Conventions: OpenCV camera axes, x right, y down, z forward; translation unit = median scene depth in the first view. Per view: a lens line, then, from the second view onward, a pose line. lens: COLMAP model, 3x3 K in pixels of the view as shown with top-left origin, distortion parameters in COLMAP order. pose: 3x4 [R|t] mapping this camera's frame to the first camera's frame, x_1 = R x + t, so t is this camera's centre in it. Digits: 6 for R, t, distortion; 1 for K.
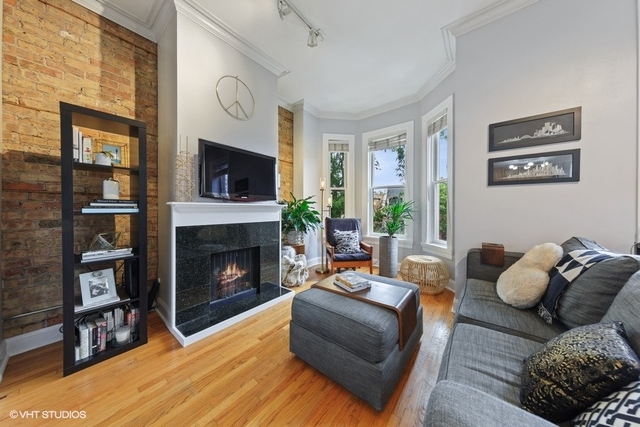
lens RADIAL K [[202.7, 0, 320.0], [0, 202.7, 210.4], [0, 0, 1]] dist [0.004026, -0.000058]
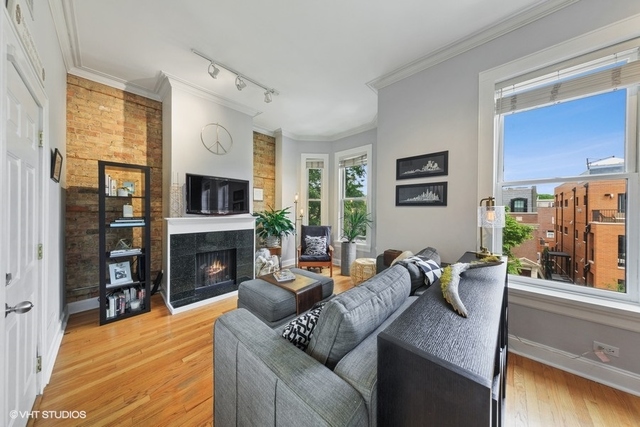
lens RADIAL K [[202.7, 0, 320.2], [0, 202.7, 212.1], [0, 0, 1]] dist [0.004026, -0.000058]
pose [[0.996693, 0.005325, -0.081081, 0.459108], [-0.005195, 0.999985, 0.001815, -0.083926], [0.081089, -0.001388, 0.996706, -0.350959]]
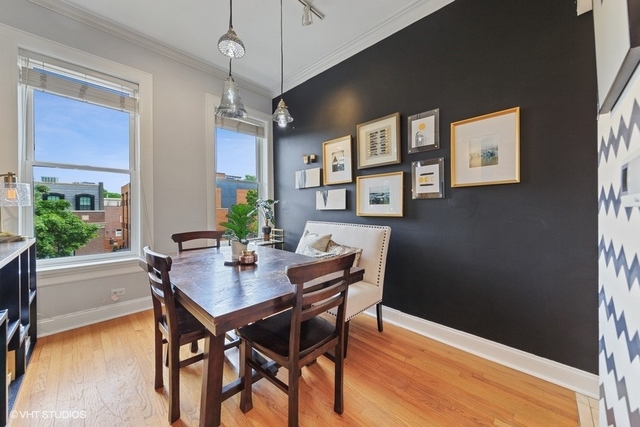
lens RADIAL K [[235.7, 0, 320.5], [0, 235.7, 211.8], [0, 0, 1]] dist [0.000228, 0.000036]
pose [[0.103090, -0.001665, 0.994671, 0.330709], [0.006786, 0.999977, 0.000971, 0.015609], [-0.994649, 0.006649, 0.103099, -0.726810]]
